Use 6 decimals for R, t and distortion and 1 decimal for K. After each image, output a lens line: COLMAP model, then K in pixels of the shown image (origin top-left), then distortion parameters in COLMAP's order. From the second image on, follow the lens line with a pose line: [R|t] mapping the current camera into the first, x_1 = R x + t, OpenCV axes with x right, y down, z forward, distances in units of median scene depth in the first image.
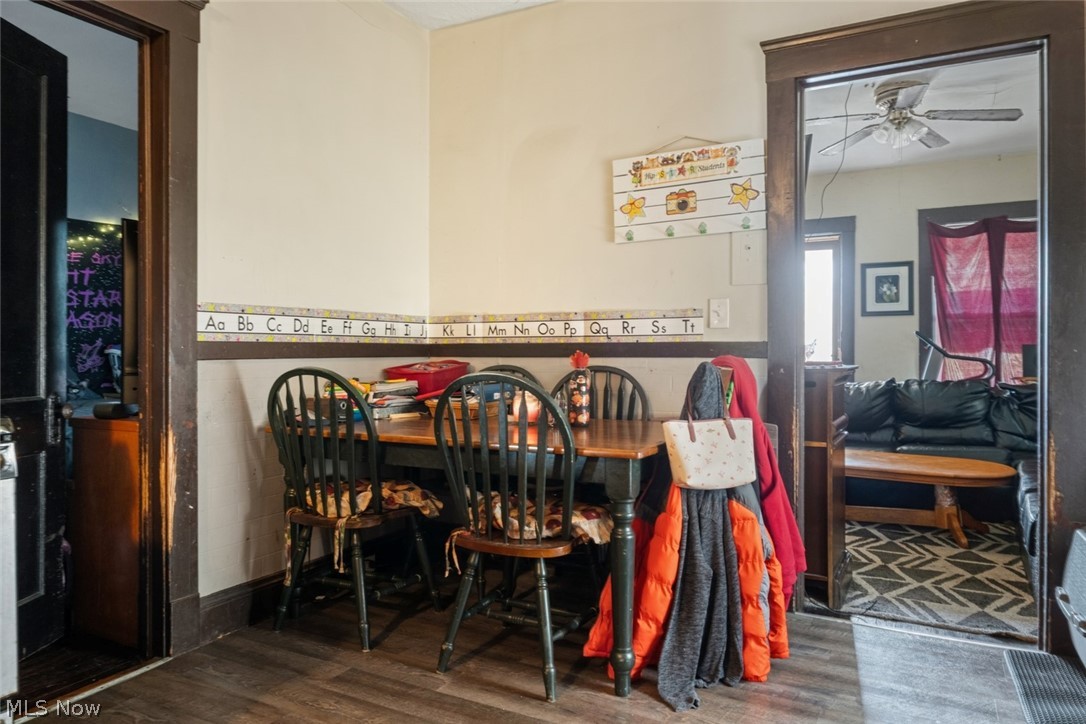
lens RADIAL K [[725.9, 0, 545.3], [0, 725.9, 348.7], [0, 0, 1]] dist [0.004631, 0.003604]
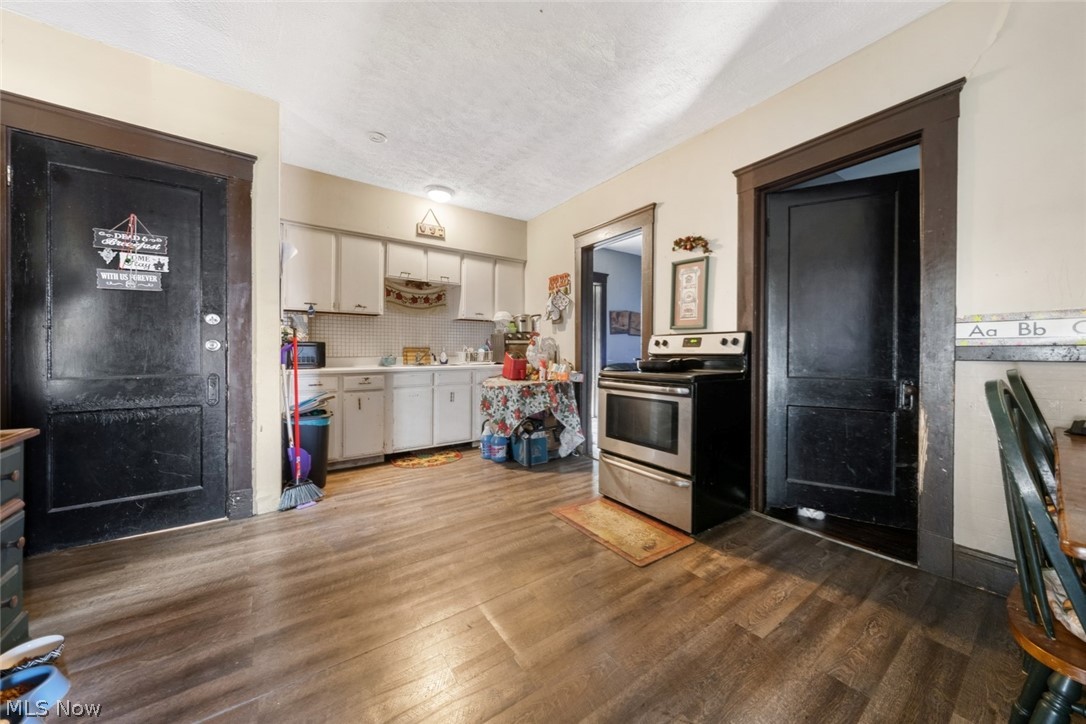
lens RADIAL K [[372.3, 0, 538.7], [0, 372.3, 353.4], [0, 0, 1]] dist [-0.003110, 0.000038]
pose [[-0.454113, 0.001840, -0.890942, 0.230906], [-0.002029, 0.999993, 0.003100, 0.001166], [0.890942, 0.003216, -0.454106, 0.325305]]
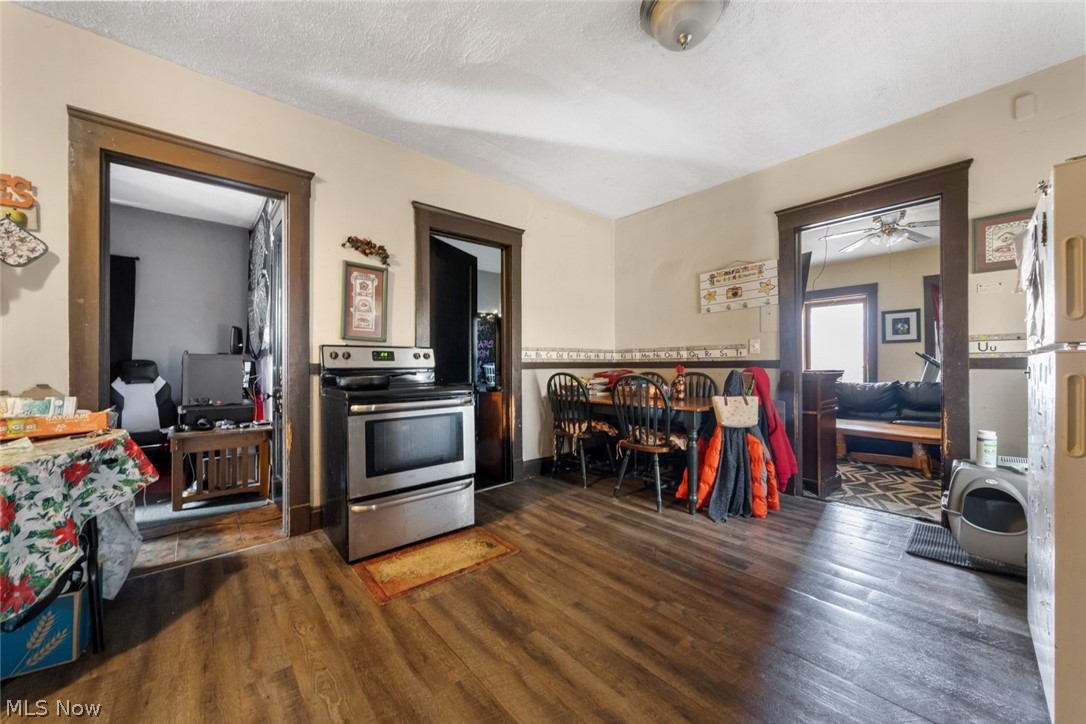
lens RADIAL K [[396.7, 0, 544.7], [0, 396.7, 364.2], [0, 0, 1]] dist [-0.000619, 0.000129]
pose [[0.933656, -0.005461, -0.358130, 0.053560], [0.005354, 0.999985, -0.001291, -0.000146], [0.358131, -0.000712, 0.933671, -0.148889]]
